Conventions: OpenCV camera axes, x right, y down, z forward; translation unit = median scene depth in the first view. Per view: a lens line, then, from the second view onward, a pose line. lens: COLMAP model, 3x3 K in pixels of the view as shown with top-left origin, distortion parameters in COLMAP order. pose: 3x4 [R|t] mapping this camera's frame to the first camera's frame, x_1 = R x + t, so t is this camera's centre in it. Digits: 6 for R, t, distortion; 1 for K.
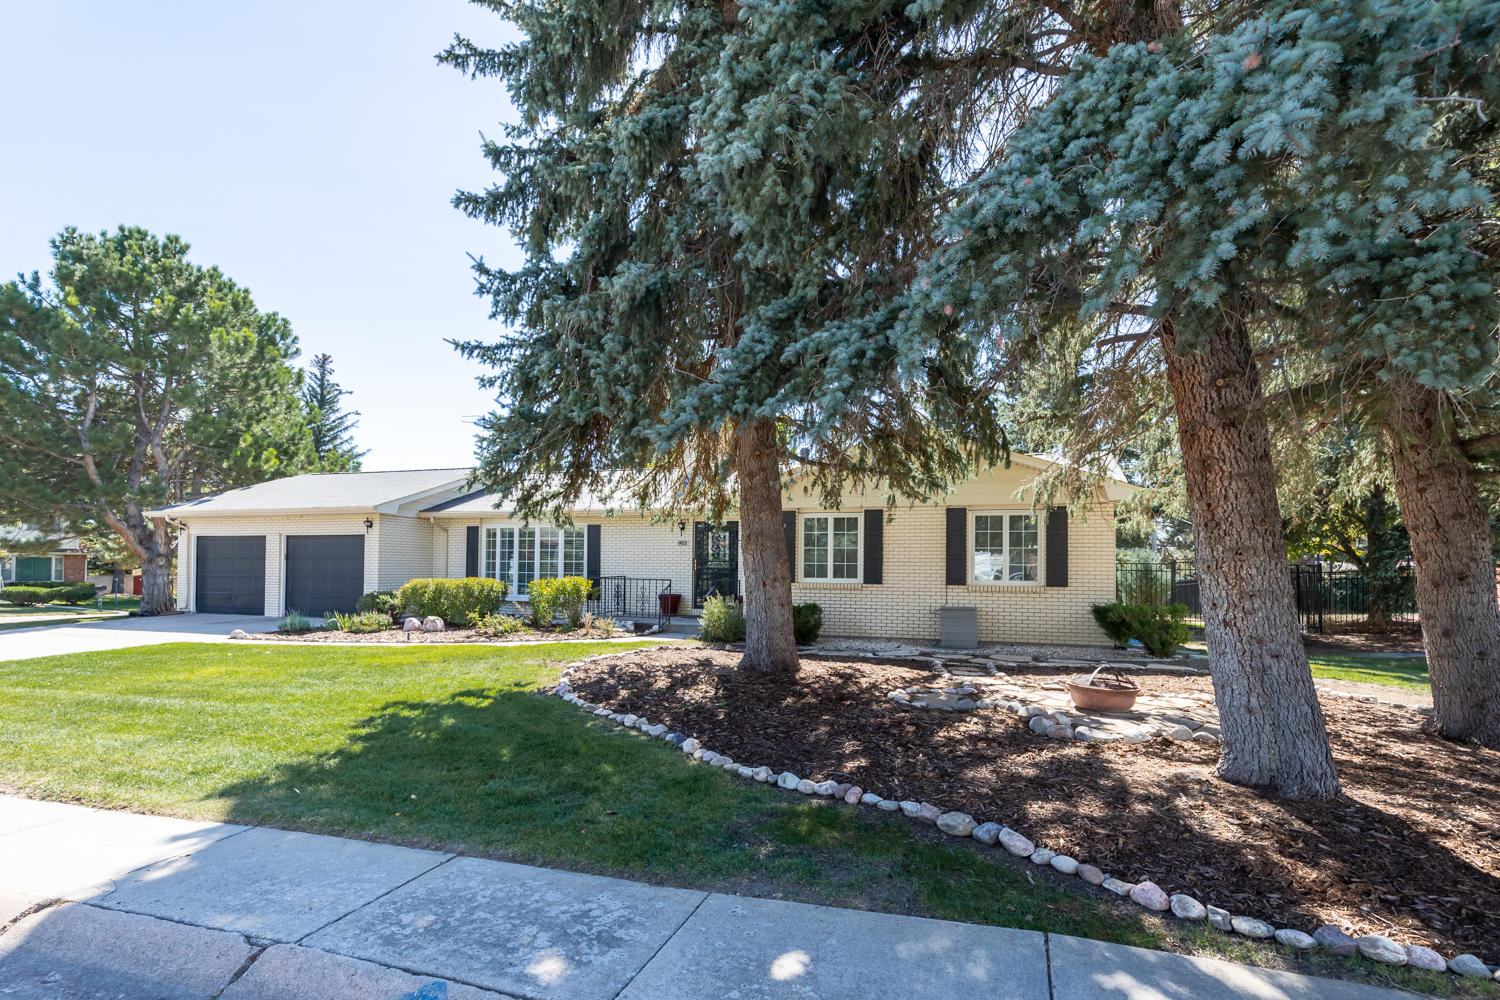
lens RADIAL K [[731.5, 0, 749.8], [0, 731.5, 552.8], [0, 0, 1]] dist [-0.001178, -0.000412]
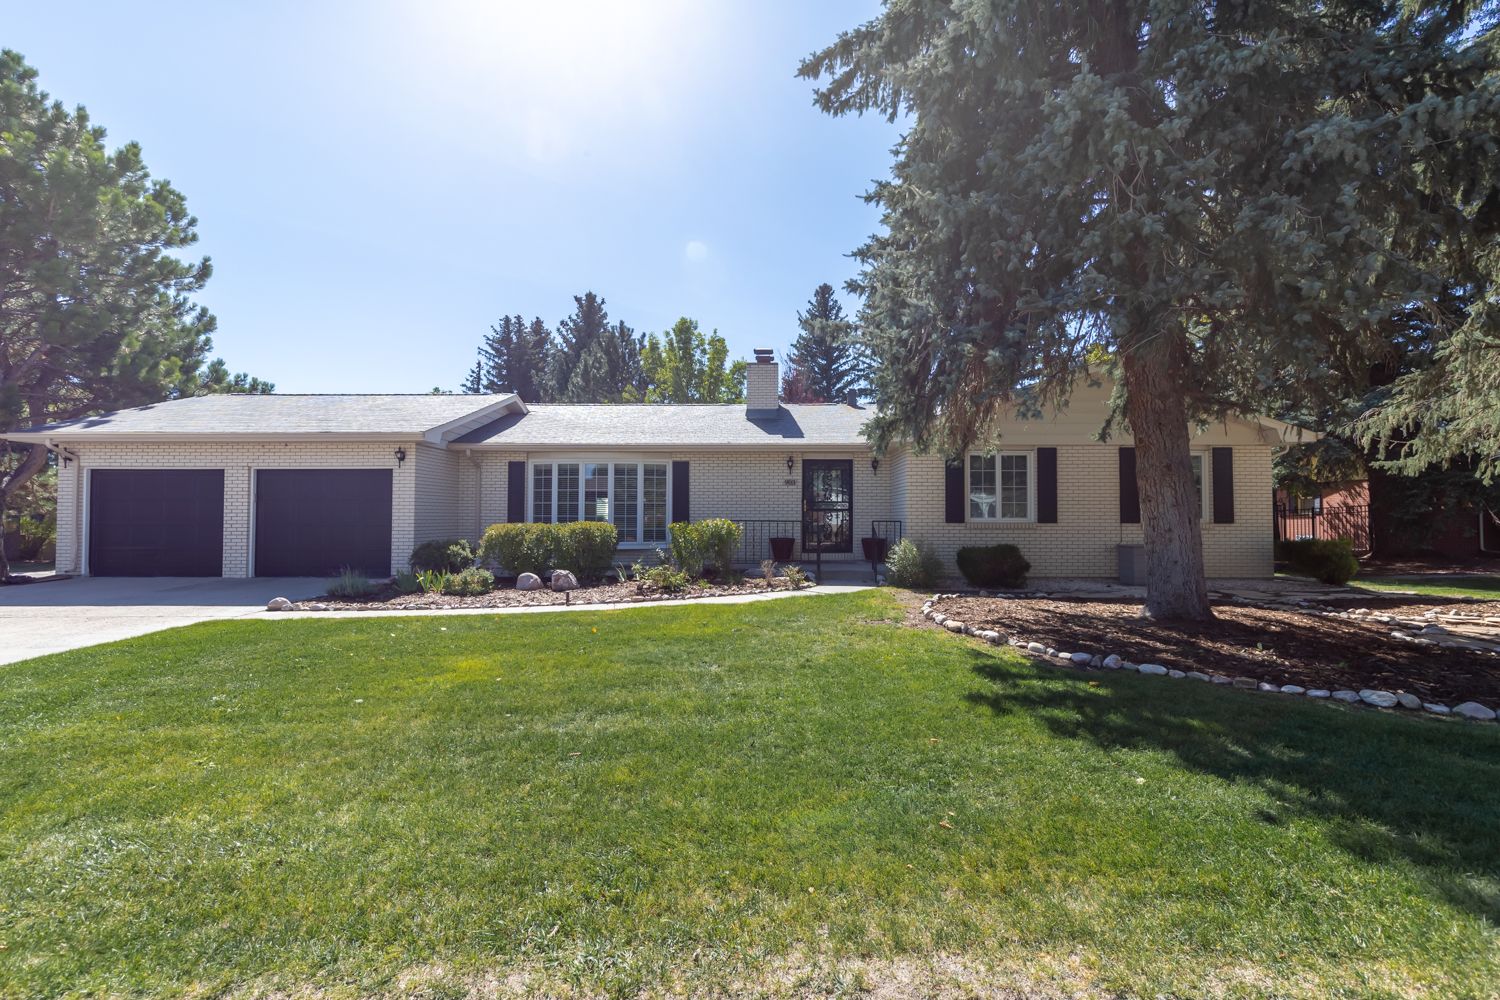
lens RADIAL K [[665.2, 0, 750.0], [0, 665.2, 500.0], [0, 0, 1]] dist [0.000427, 0.000494]
pose [[0.954794, -0.000687, 0.297267, -0.350313], [0.000711, 1.000000, 0.000025, 0.008166], [-0.297267, 0.000188, 0.954795, 0.190282]]
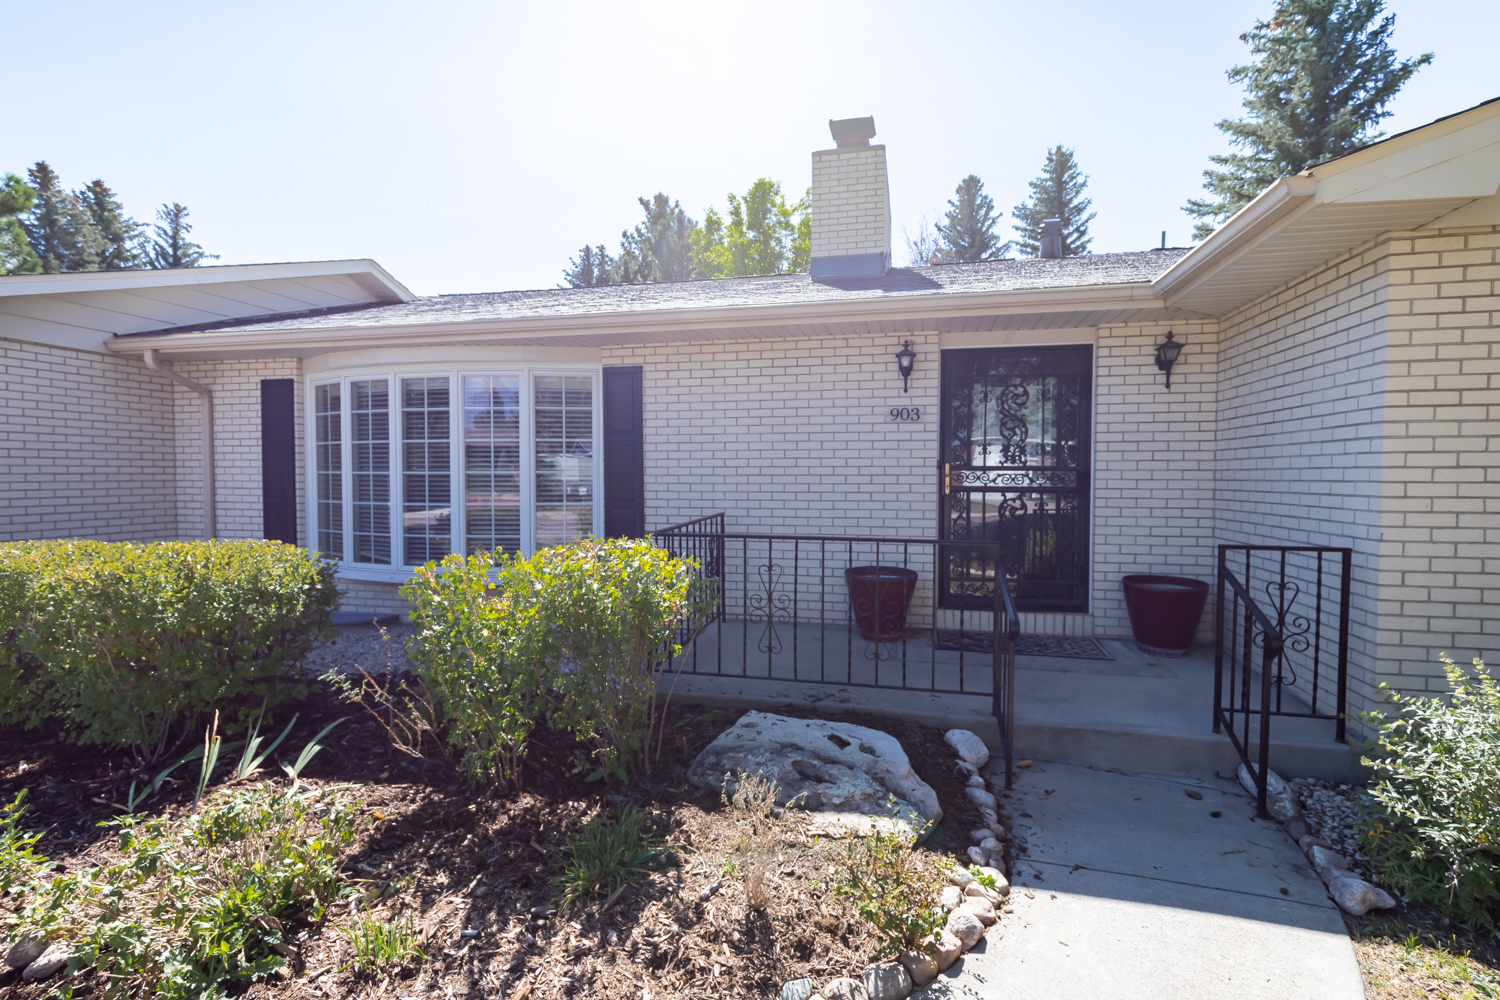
lens RADIAL K [[686.3, 0, 748.8], [0, 686.3, 468.8], [0, 0, 1]] dist [0.000395, -0.000018]
pose [[0.994219, -0.009721, 0.106931, -0.176750], [0.007879, 0.999814, 0.017629, 0.005031], [-0.107083, -0.016685, 0.994110, 0.623912]]
